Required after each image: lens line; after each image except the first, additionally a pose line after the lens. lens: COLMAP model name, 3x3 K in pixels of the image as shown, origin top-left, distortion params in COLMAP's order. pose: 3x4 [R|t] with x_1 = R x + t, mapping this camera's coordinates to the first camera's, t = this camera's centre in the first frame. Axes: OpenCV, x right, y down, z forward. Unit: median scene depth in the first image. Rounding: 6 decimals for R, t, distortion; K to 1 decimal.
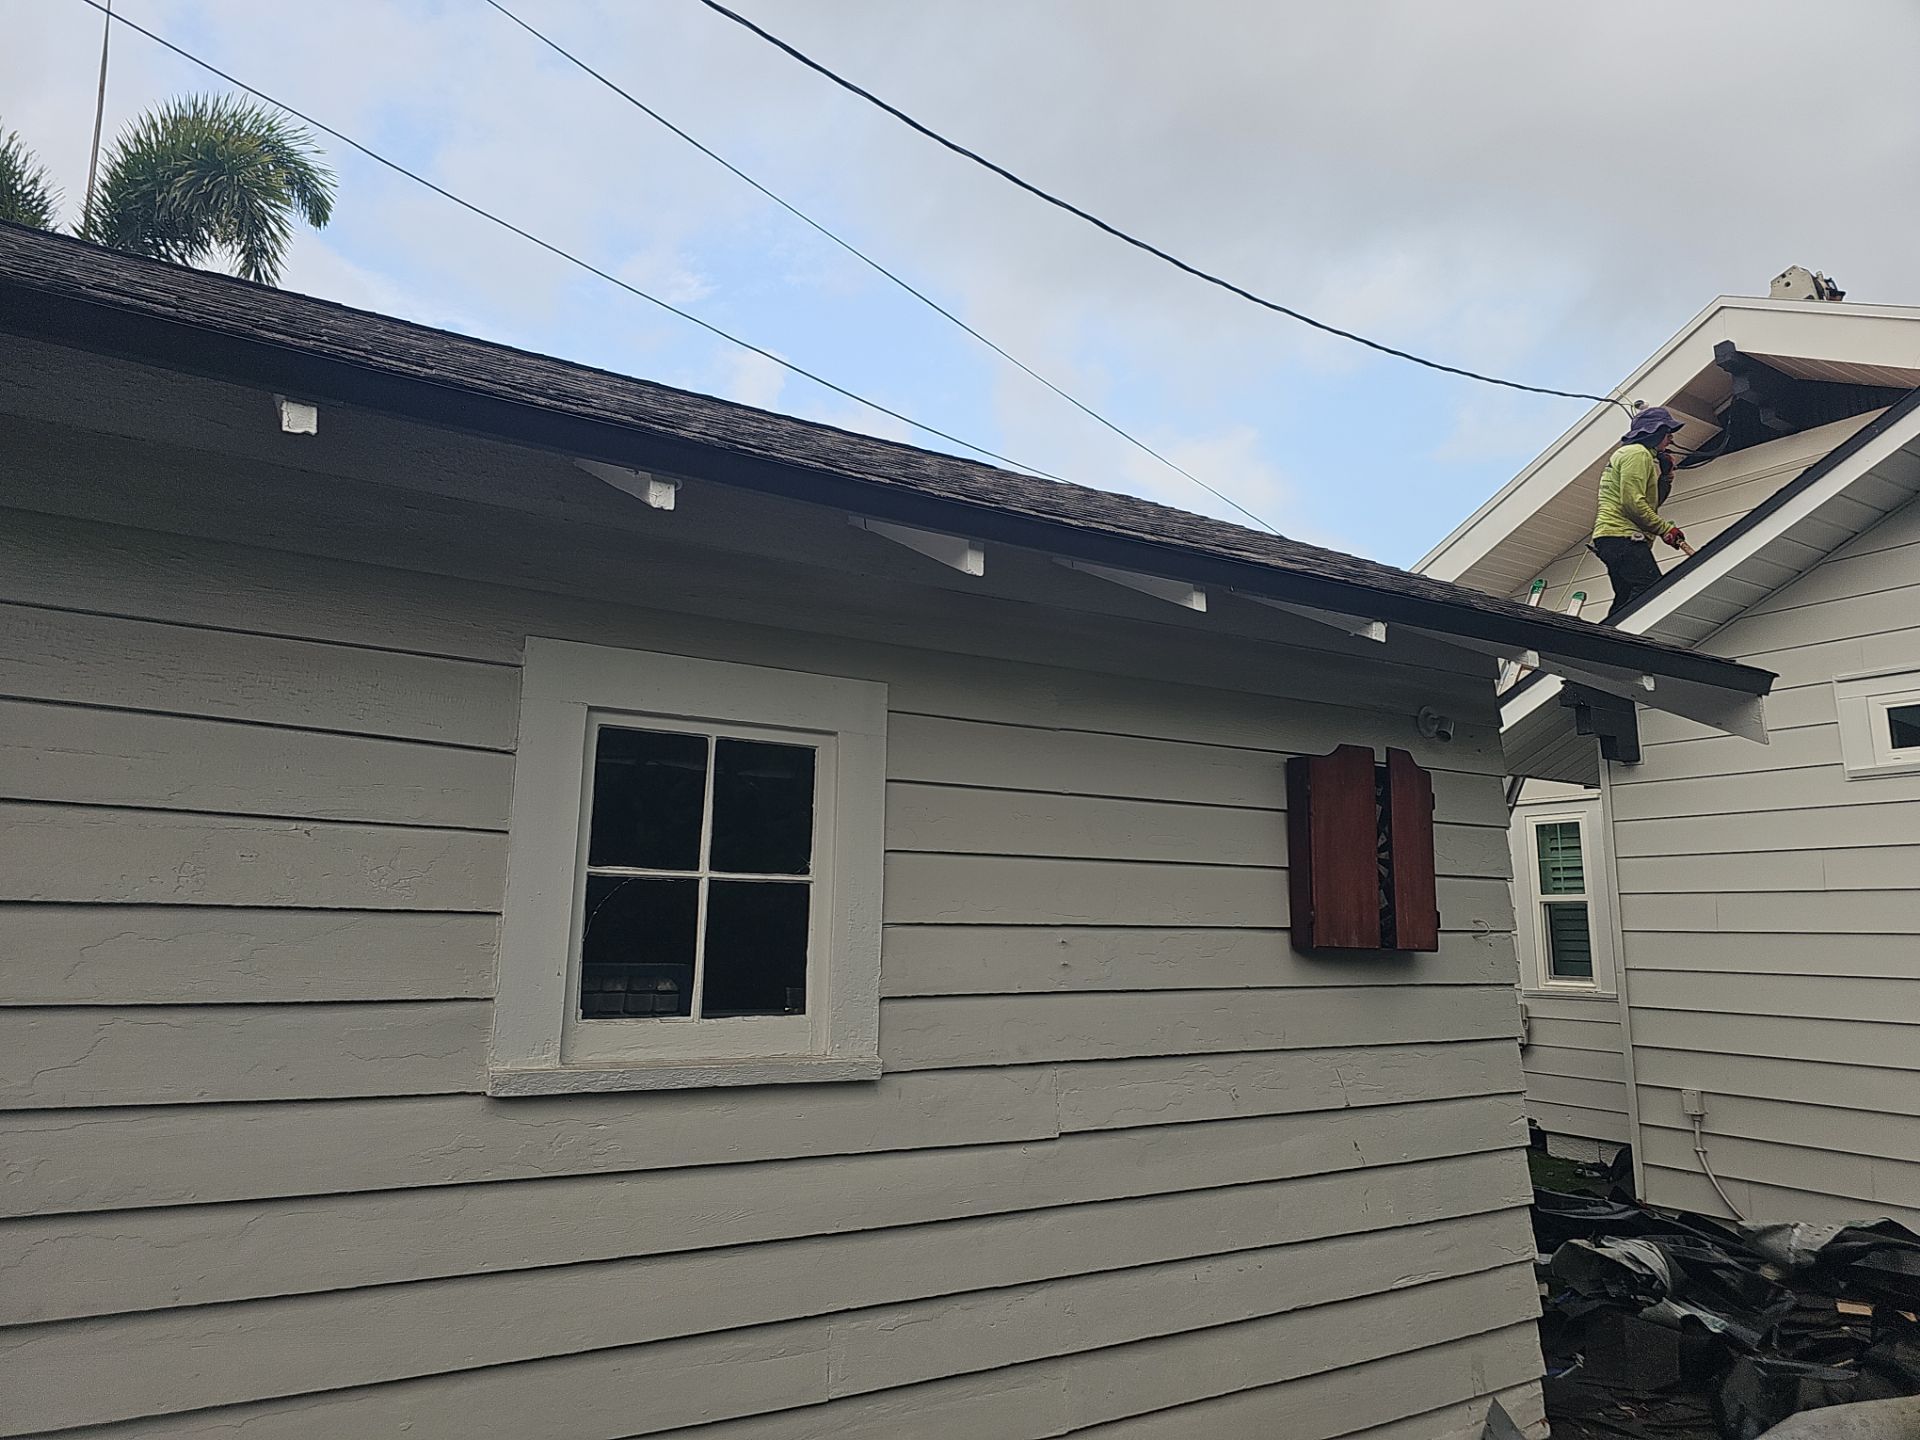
lens RADIAL K [[1250.9, 0, 933.2], [0, 1250.9, 713.6], [0, 0, 1]] dist [0.044829, -0.046333]
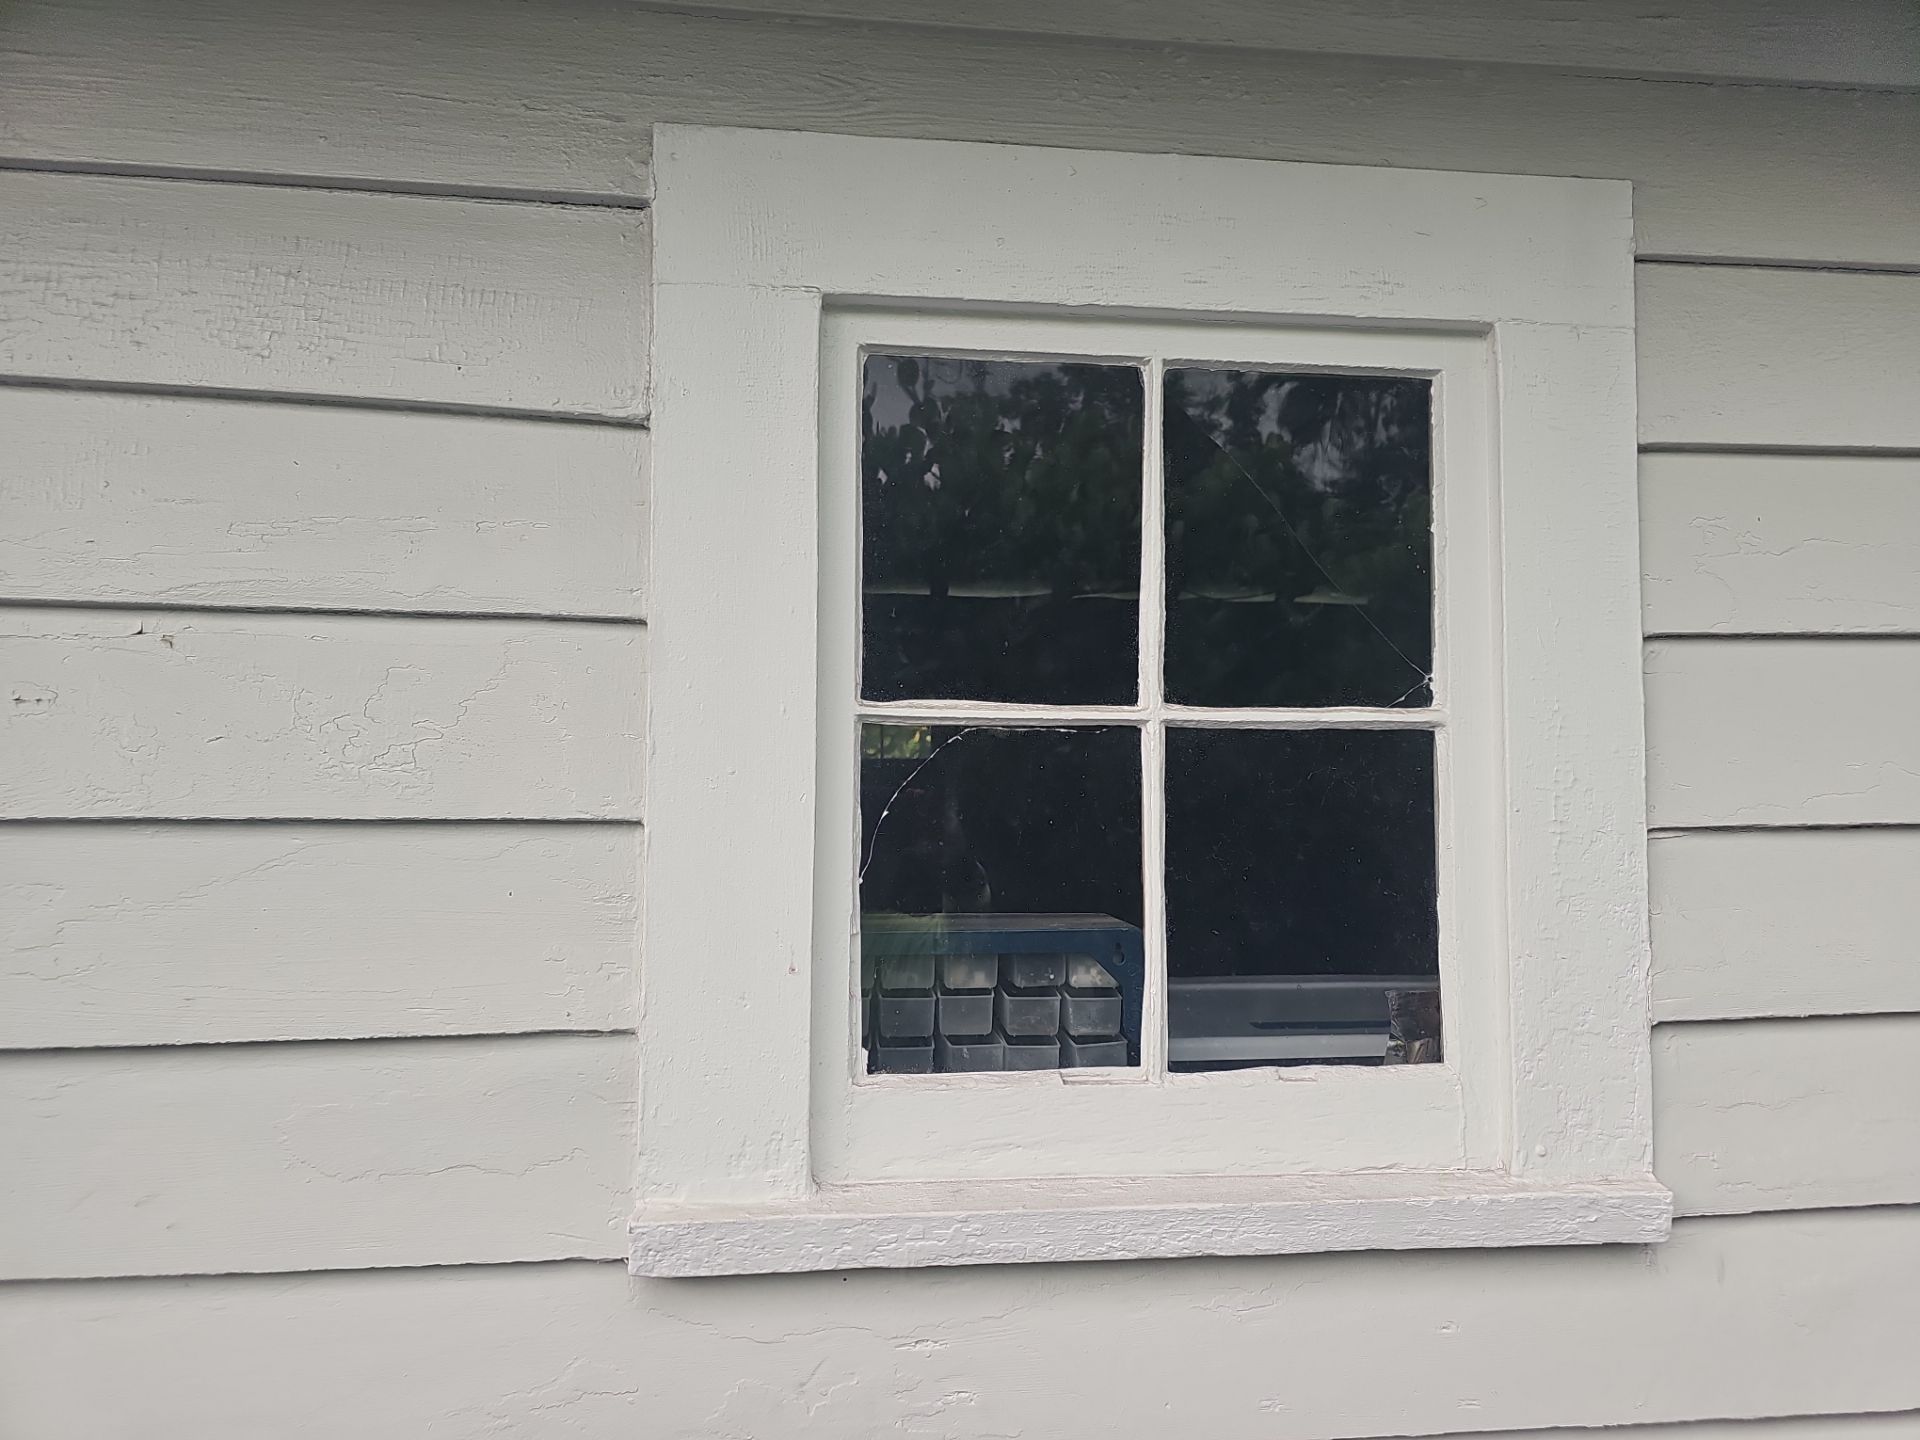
lens RADIAL K [[1230.1, 0, 935.3], [0, 1230.1, 740.8], [0, 0, 1]] dist [0.047002, -0.047429]
pose [[0.909825, -0.041172, -0.412944, -0.085053], [0.087670, 0.991677, 0.094287, 0.094638], [0.405625, -0.121987, 0.905863, 0.621726]]
